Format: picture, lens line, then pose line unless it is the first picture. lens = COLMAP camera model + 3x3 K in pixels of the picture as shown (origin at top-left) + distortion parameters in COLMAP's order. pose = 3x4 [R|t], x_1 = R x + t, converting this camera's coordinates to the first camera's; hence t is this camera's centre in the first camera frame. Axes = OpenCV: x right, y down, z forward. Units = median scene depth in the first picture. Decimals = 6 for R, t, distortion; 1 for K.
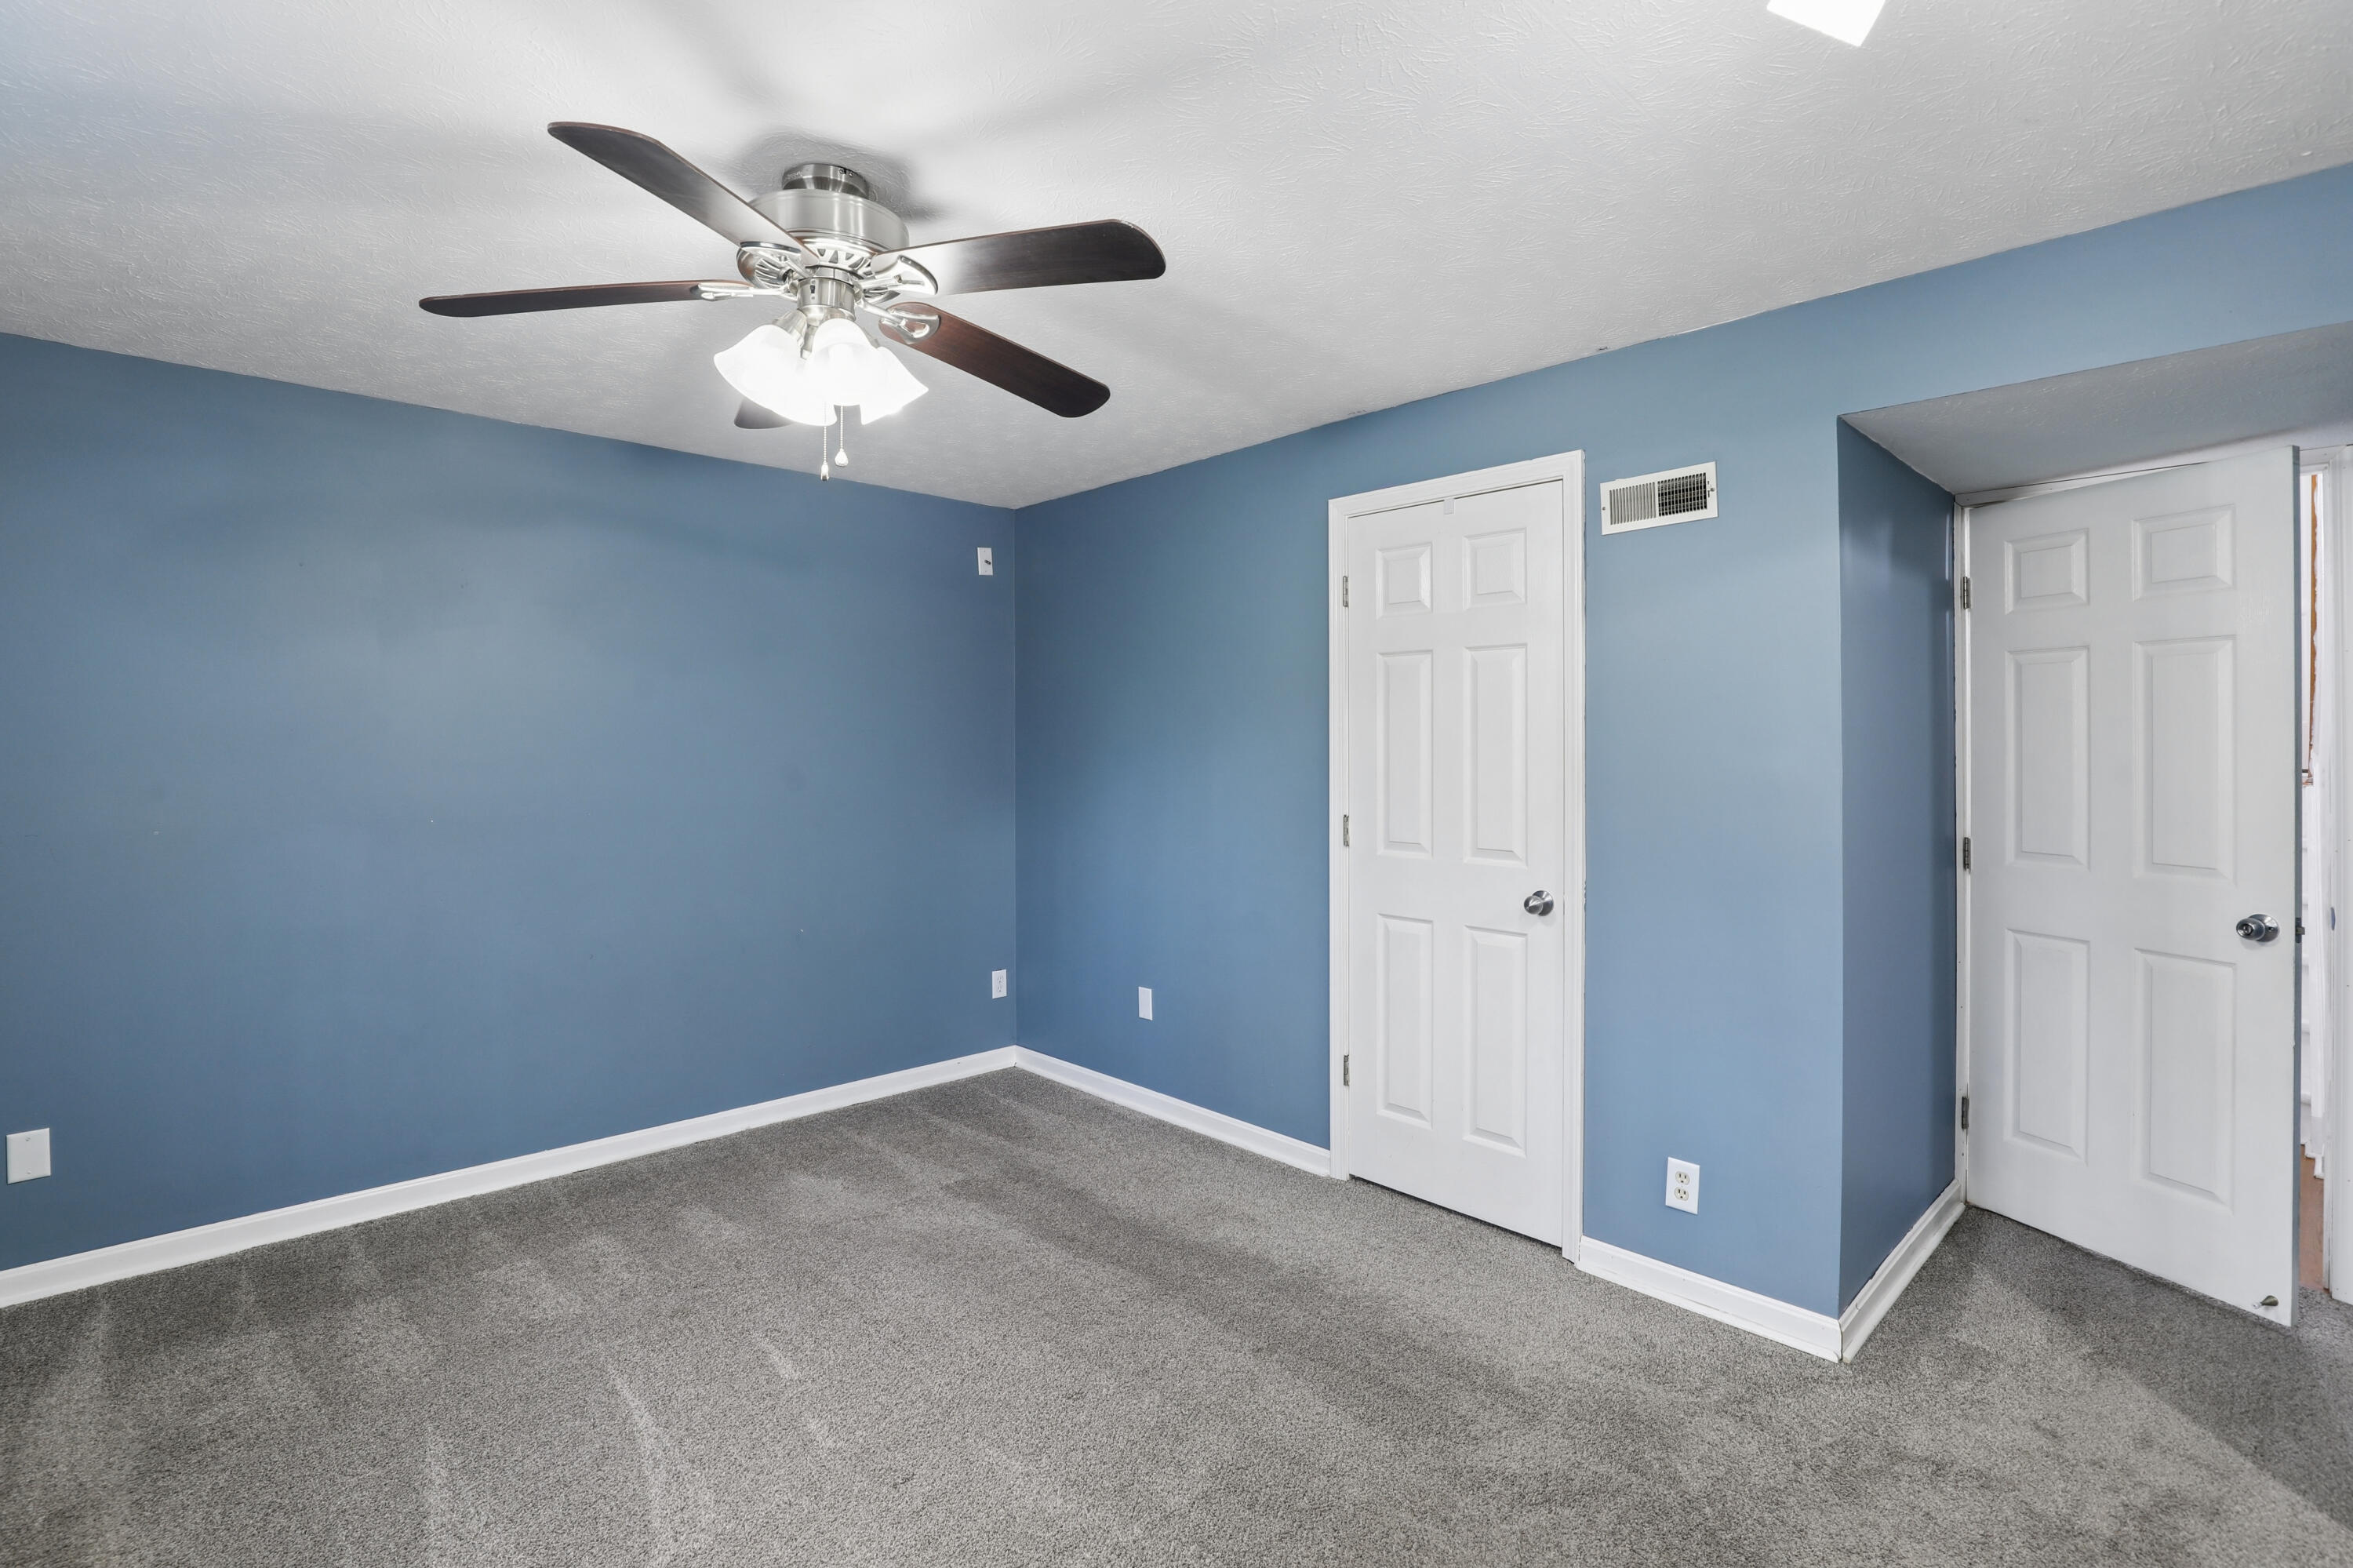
lens RADIAL K [[1099.1, 0, 1172.6], [0, 1099.1, 754.3], [0, 0, 1]] dist [-0.038516, 0.008632]
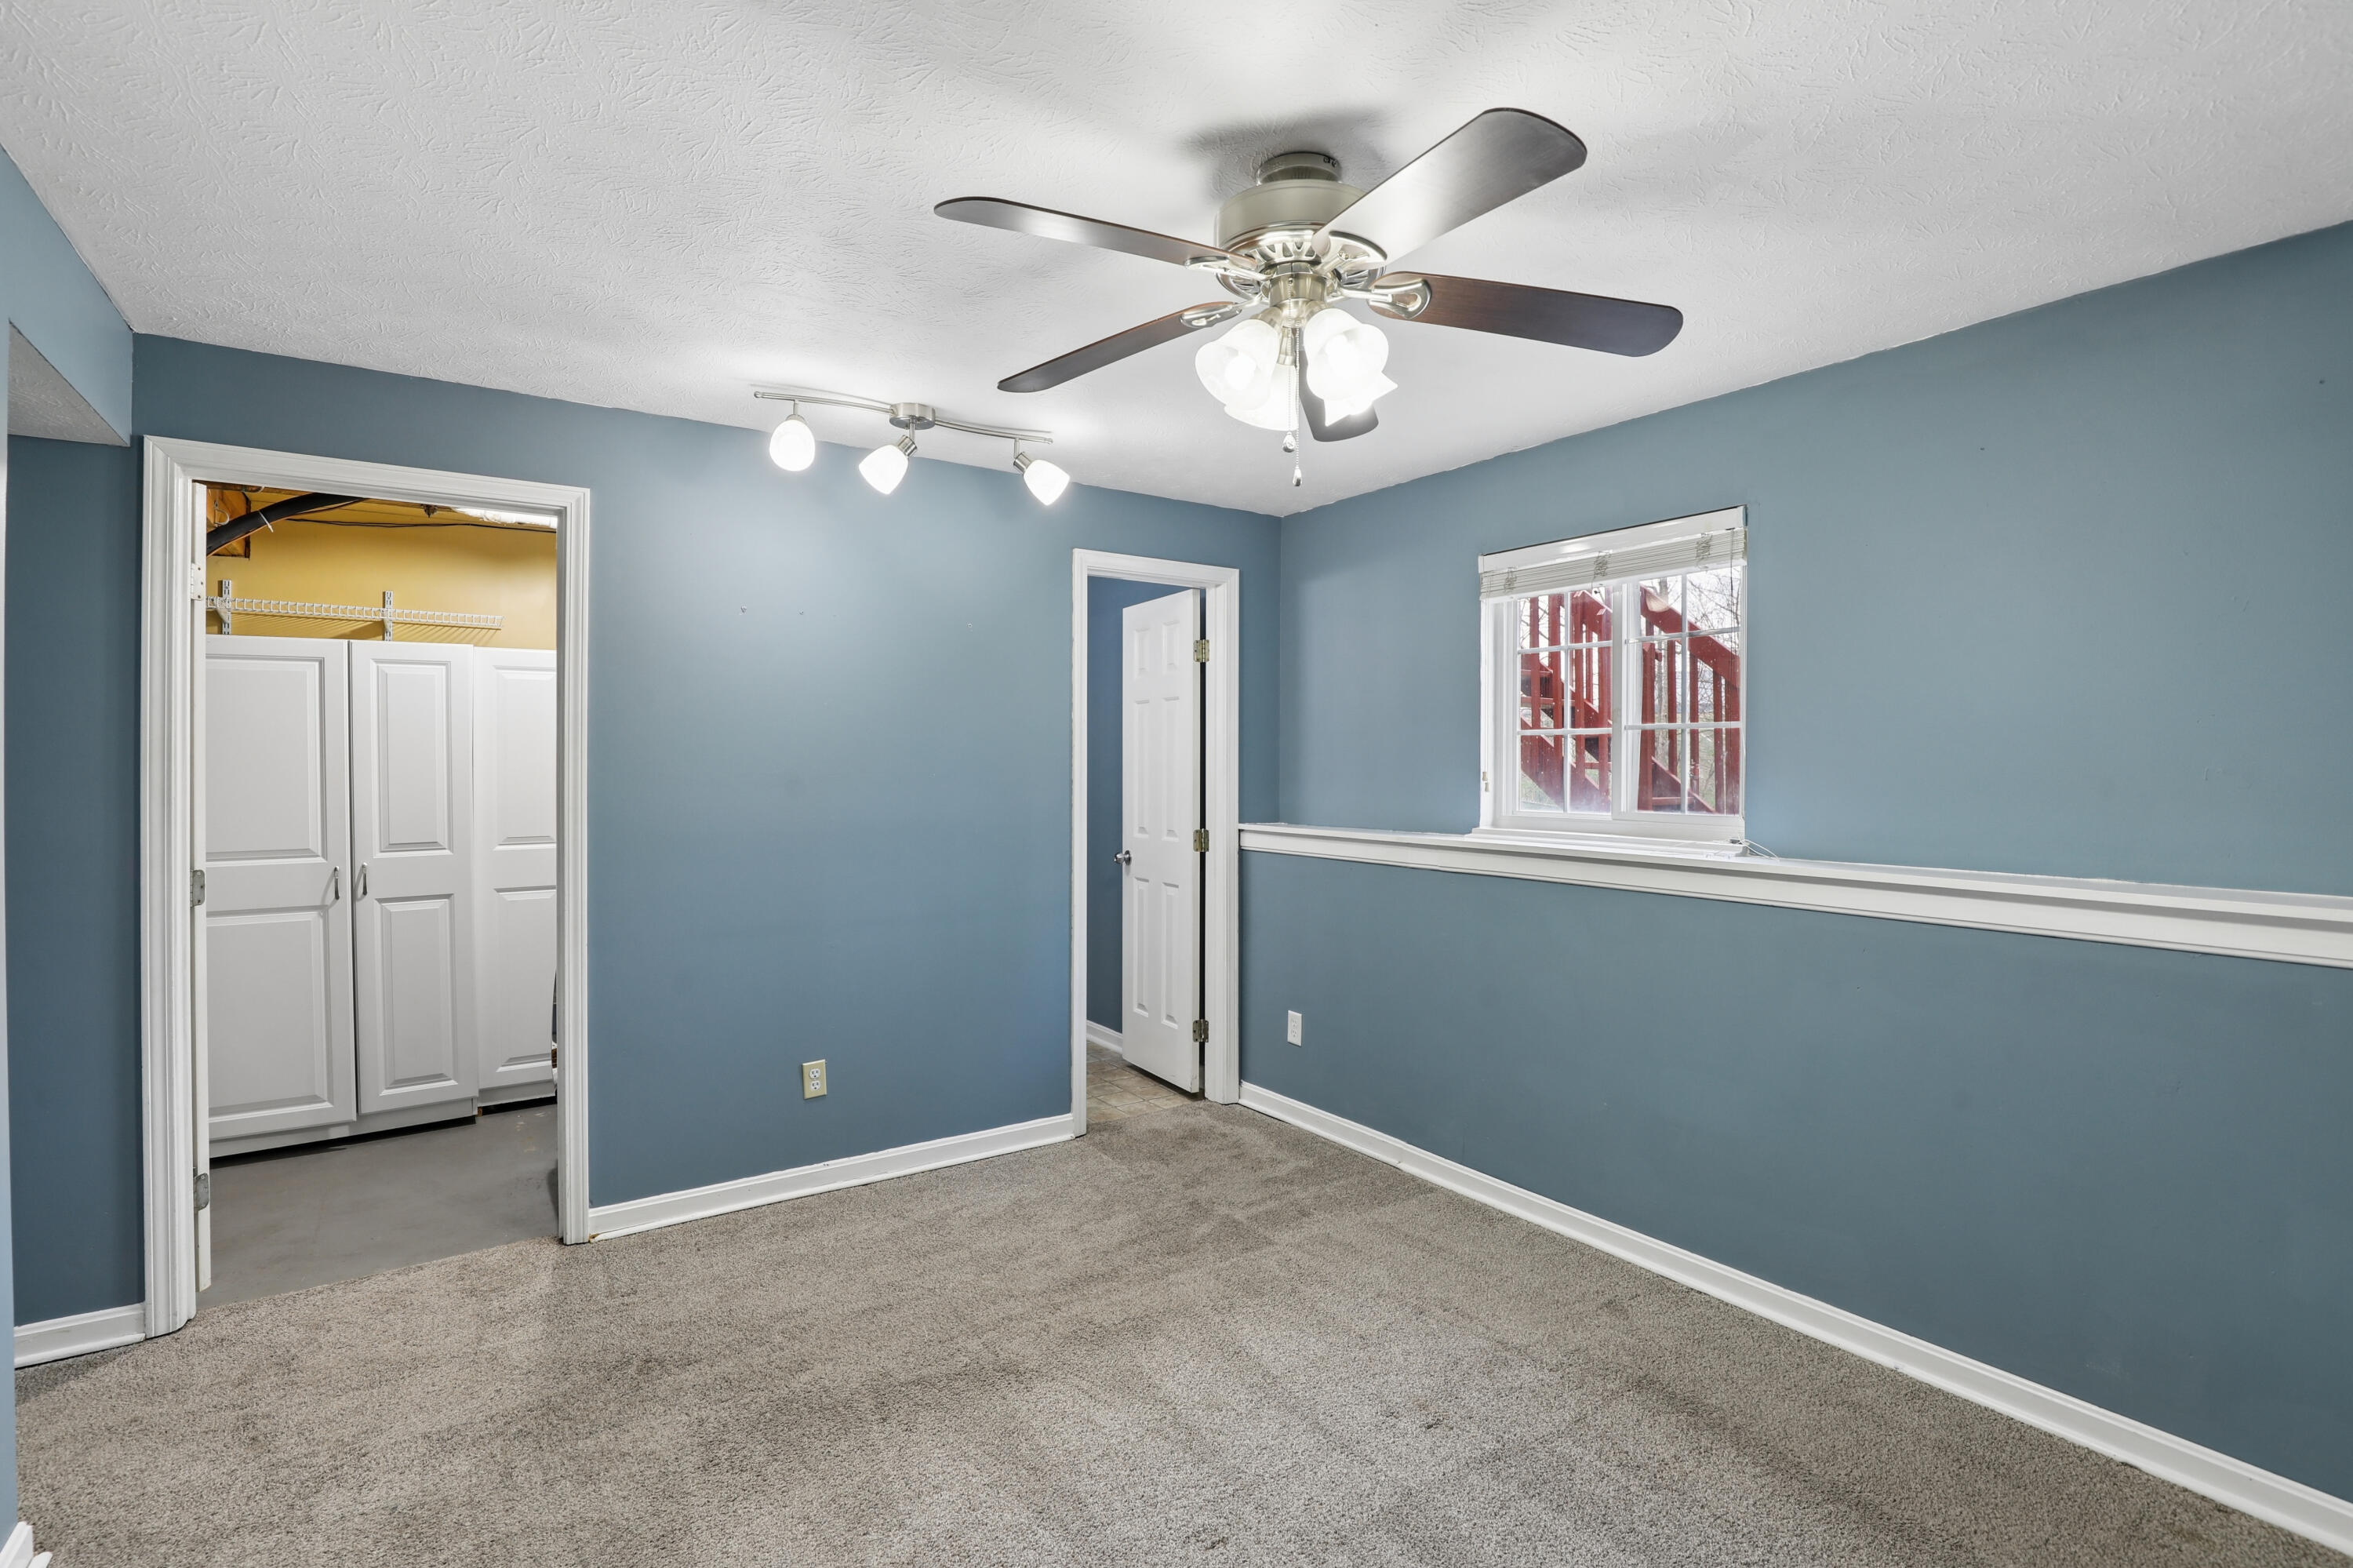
lens RADIAL K [[1090.3, 0, 1176.0], [0, 1090.3, 772.3], [0, 0, 1]] dist [-0.032497, 0.007256]
pose [[-0.987002, -0.002123, 0.160695, -0.248186], [-0.000214, 0.999929, 0.011895, -0.005390], [-0.160709, 0.011706, -0.986932, 1.308792]]
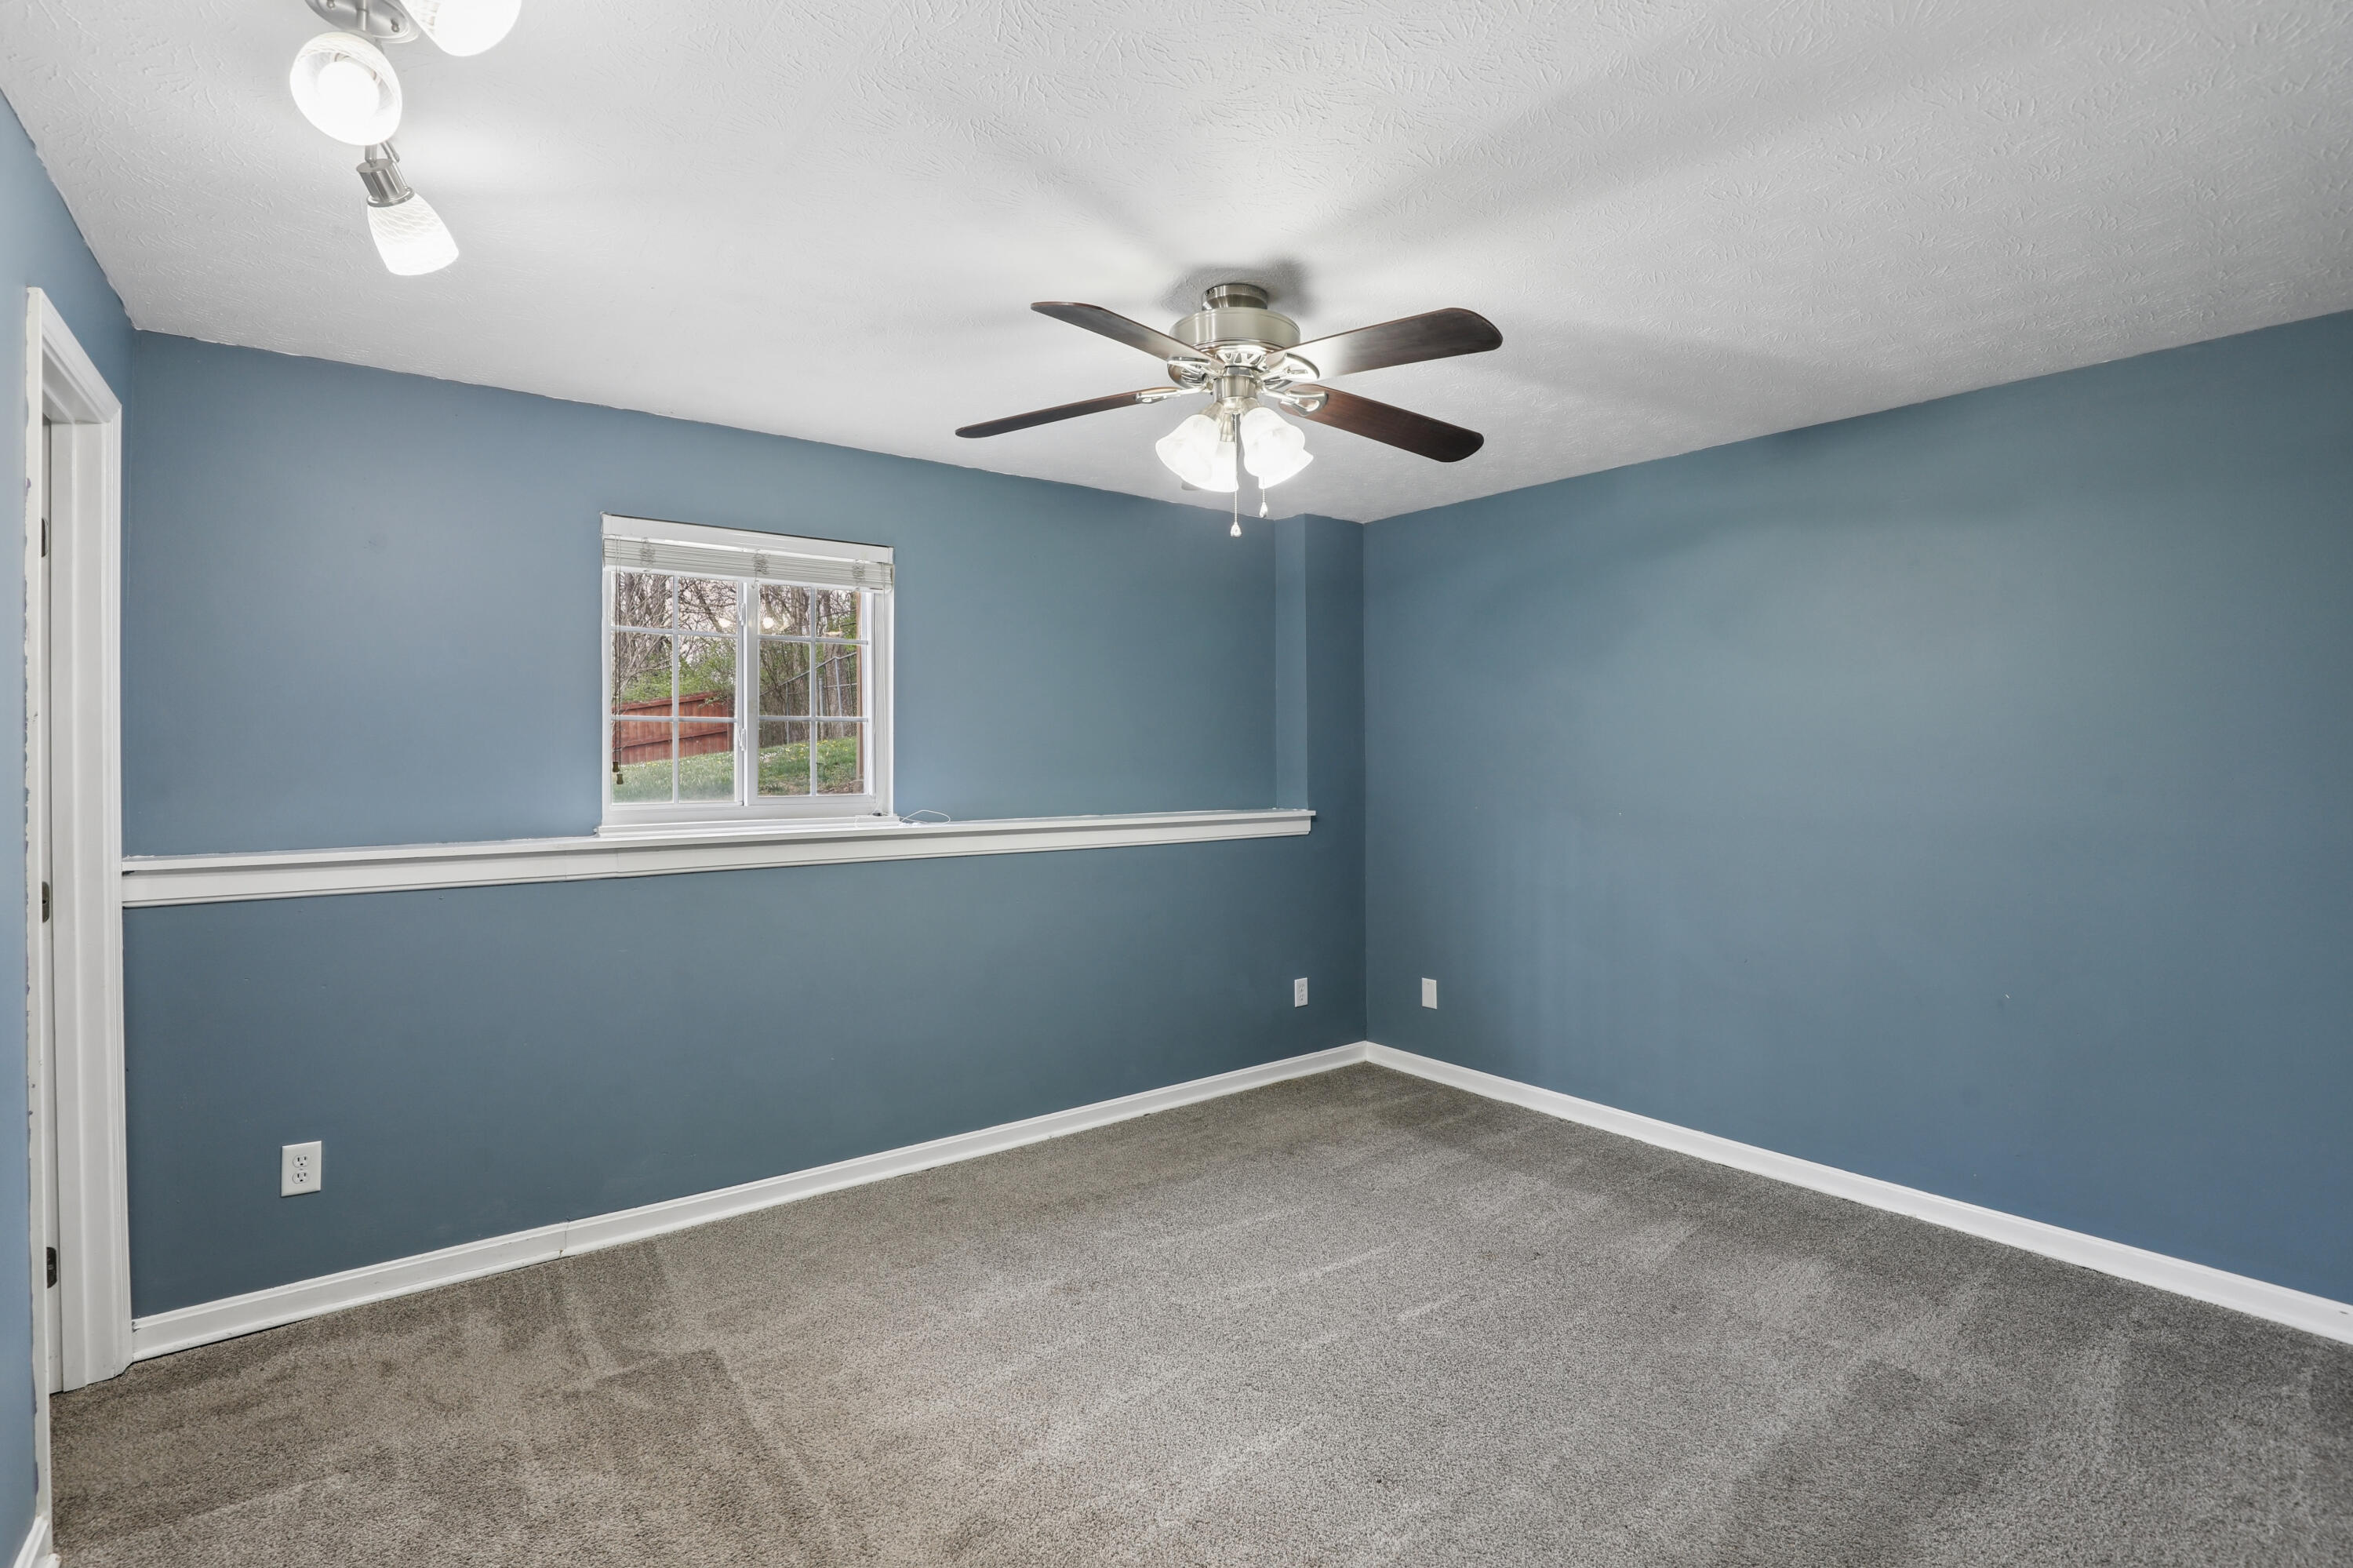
lens RADIAL K [[1099.1, 0, 1172.6], [0, 1099.1, 754.3], [0, 0, 1]] dist [-0.038516, 0.008632]
pose [[-0.110096, 0.003577, -0.993915, 0.623363], [-0.003736, 0.999985, 0.004013, -0.004731], [0.993914, 0.004155, -0.110080, 0.709876]]
